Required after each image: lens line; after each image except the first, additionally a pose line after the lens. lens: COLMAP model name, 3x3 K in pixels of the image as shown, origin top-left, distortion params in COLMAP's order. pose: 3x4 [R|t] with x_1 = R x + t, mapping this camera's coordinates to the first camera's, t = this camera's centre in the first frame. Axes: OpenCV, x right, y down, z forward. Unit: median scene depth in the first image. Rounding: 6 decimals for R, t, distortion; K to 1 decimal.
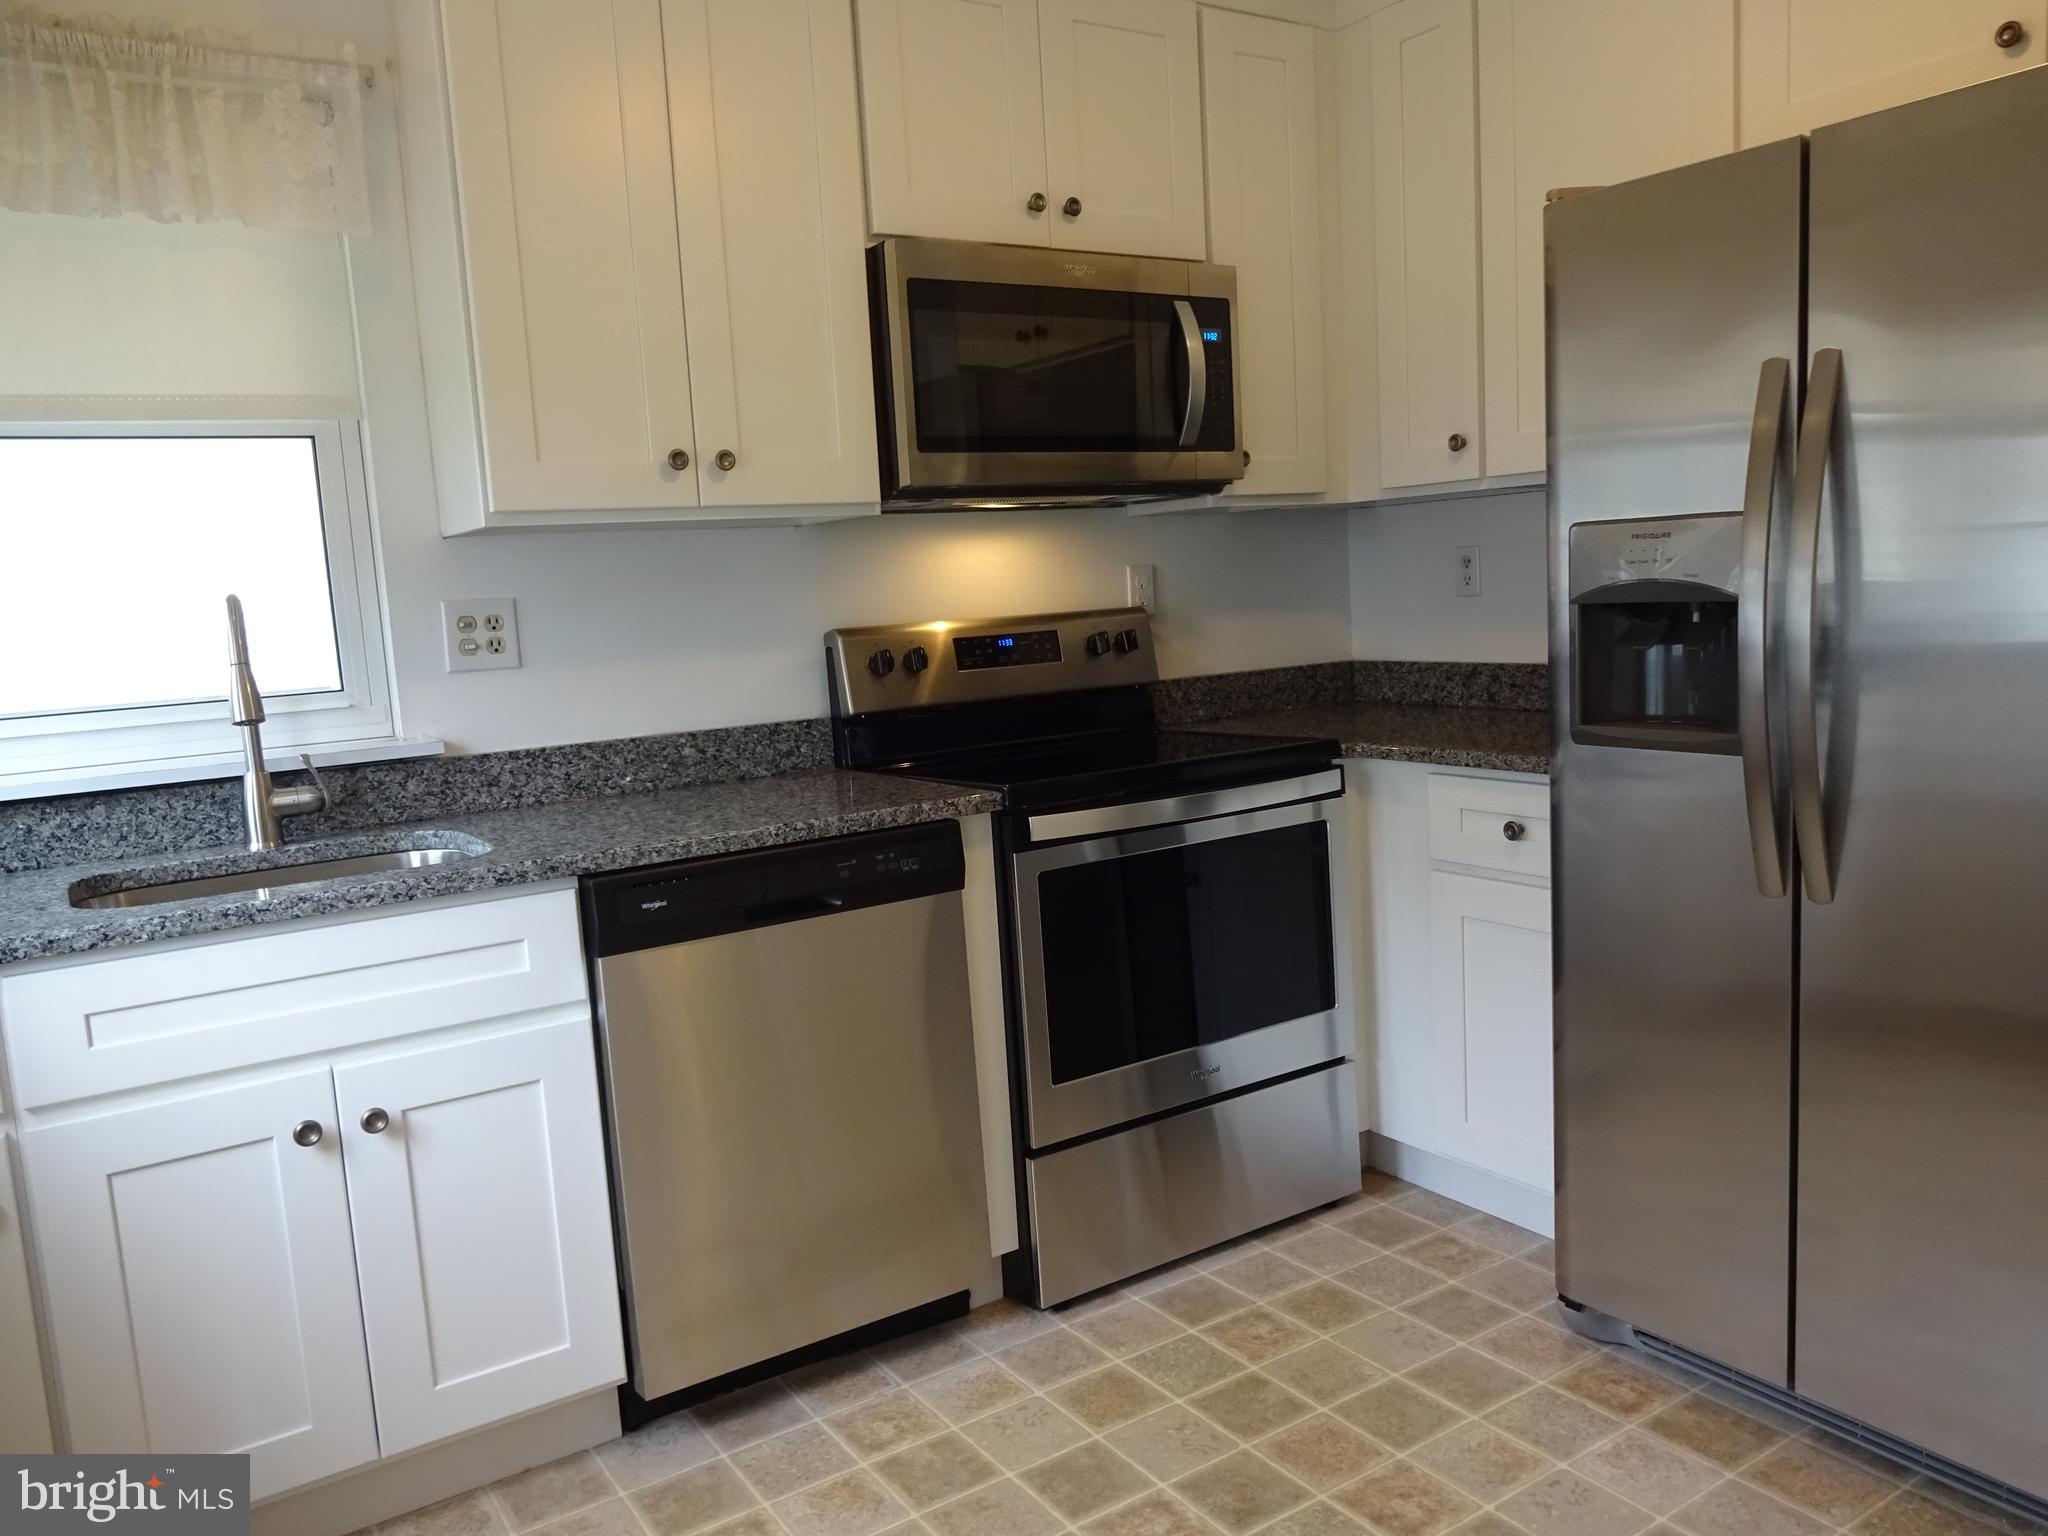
lens RADIAL K [[1522.5, 0, 1025.3], [0, 1522.5, 772.2], [0, 0, 1]] dist [0.001516, -0.000884]
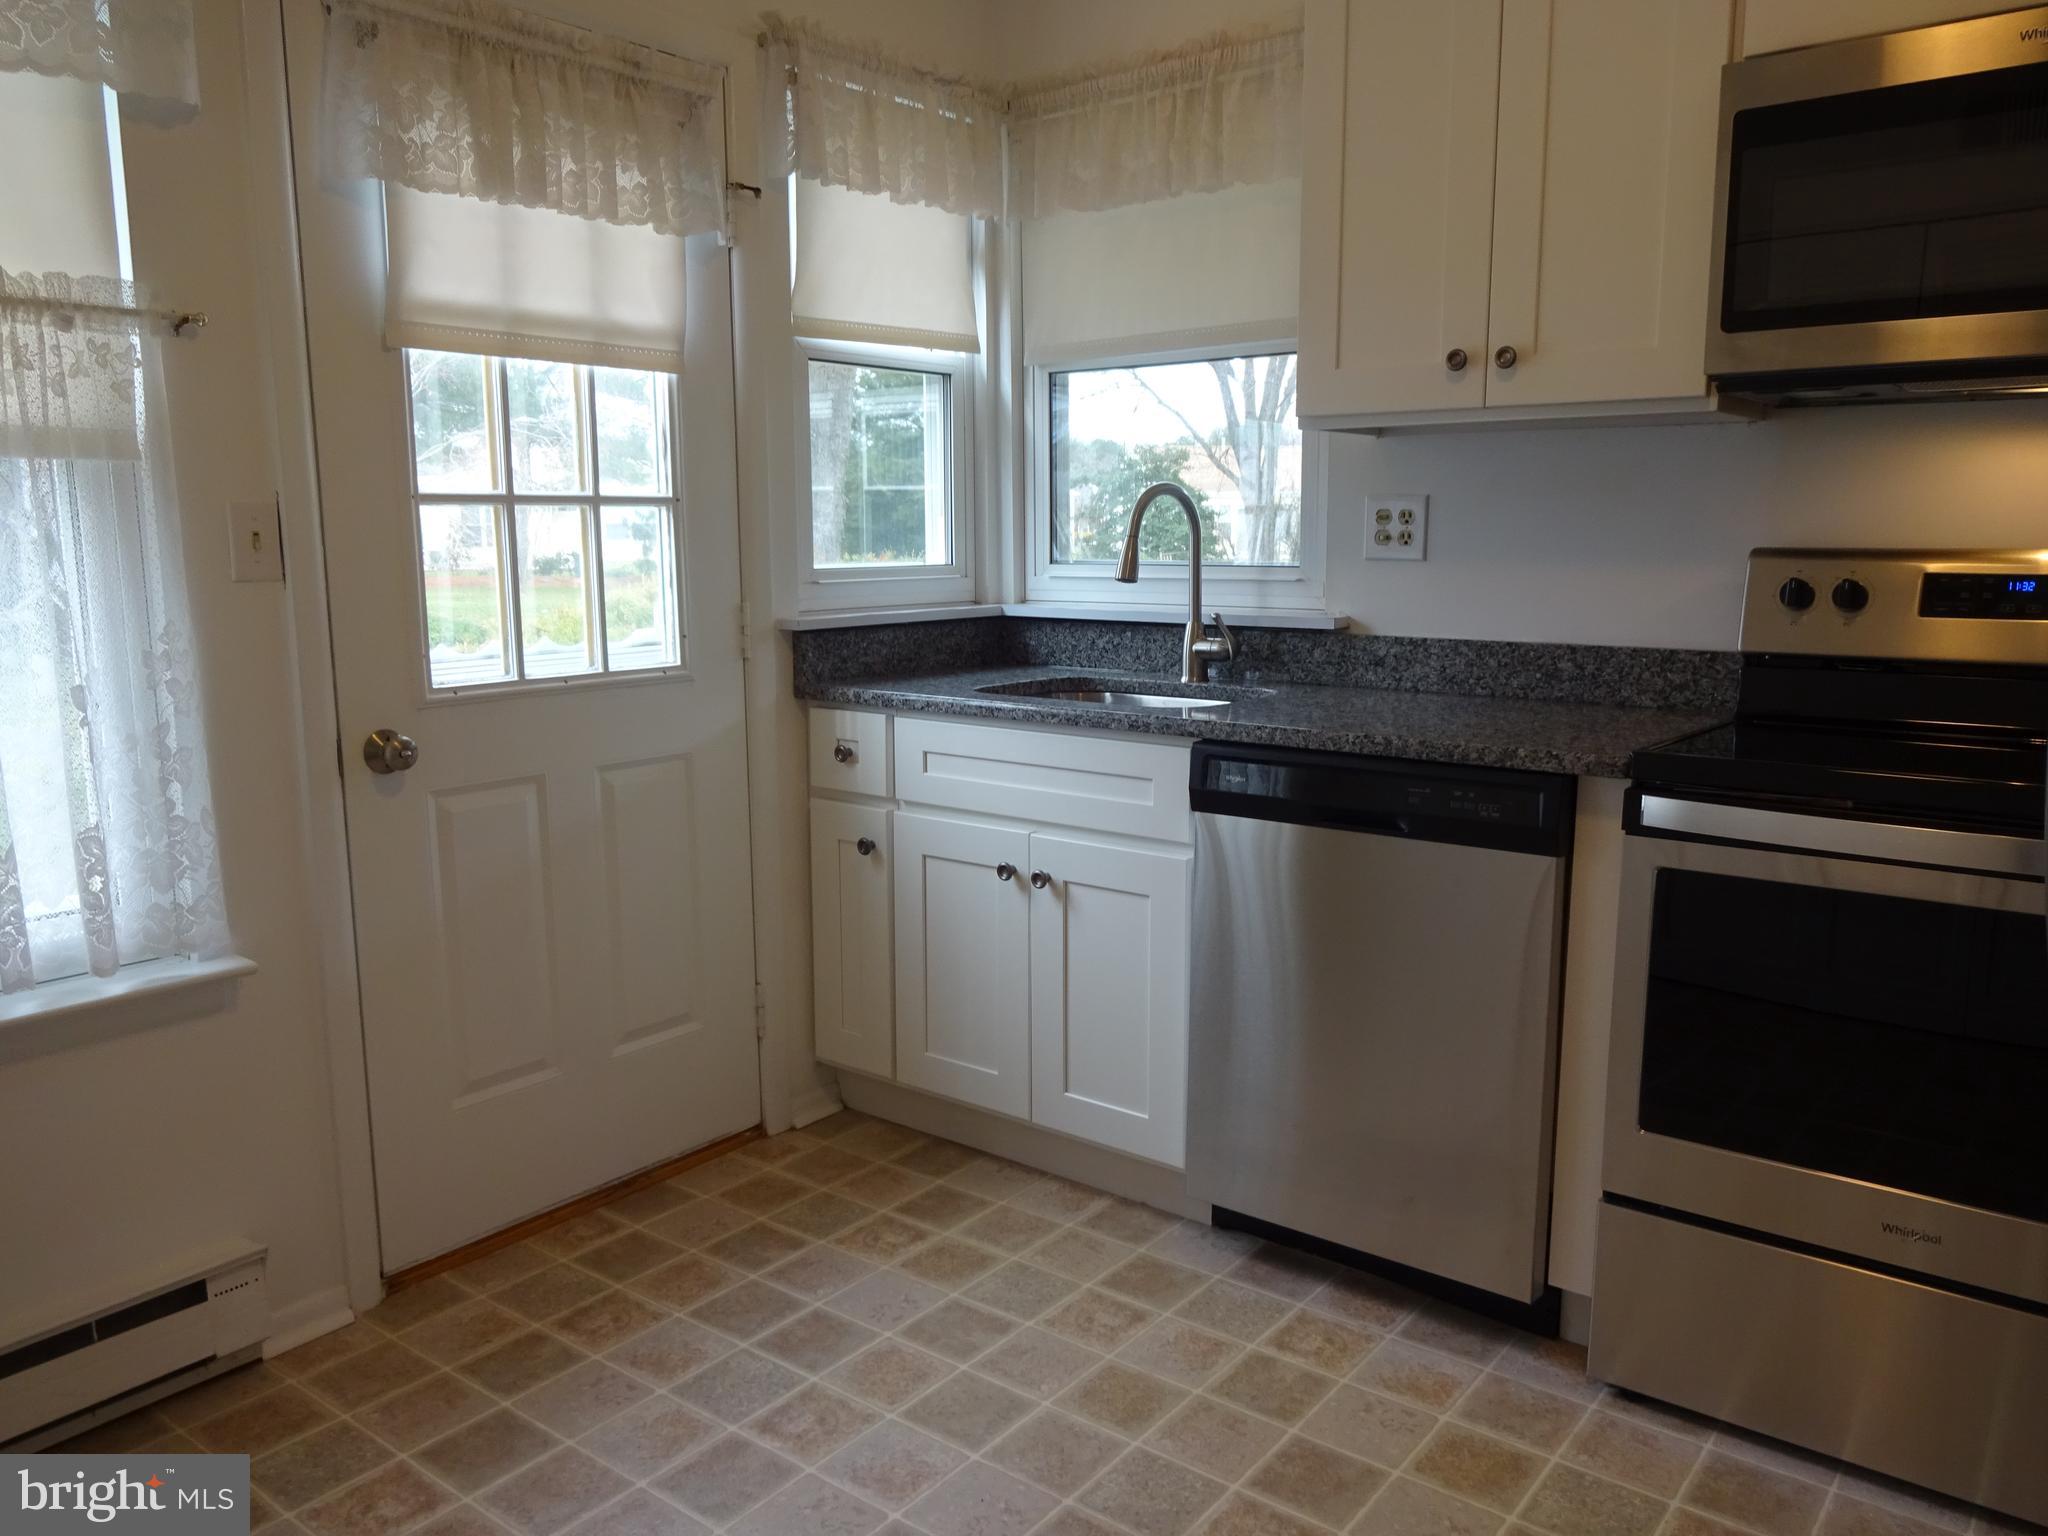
lens RADIAL K [[1503.9, 0, 1024.0], [0, 1503.9, 768.0], [0, 0, 1]] dist [-0.014179, 0.000989]
pose [[0.316554, 0.207765, -0.925542, 0.648124], [-0.131547, 0.975906, 0.174079, -0.081569], [0.939409, 0.066647, 0.336257, 0.438361]]
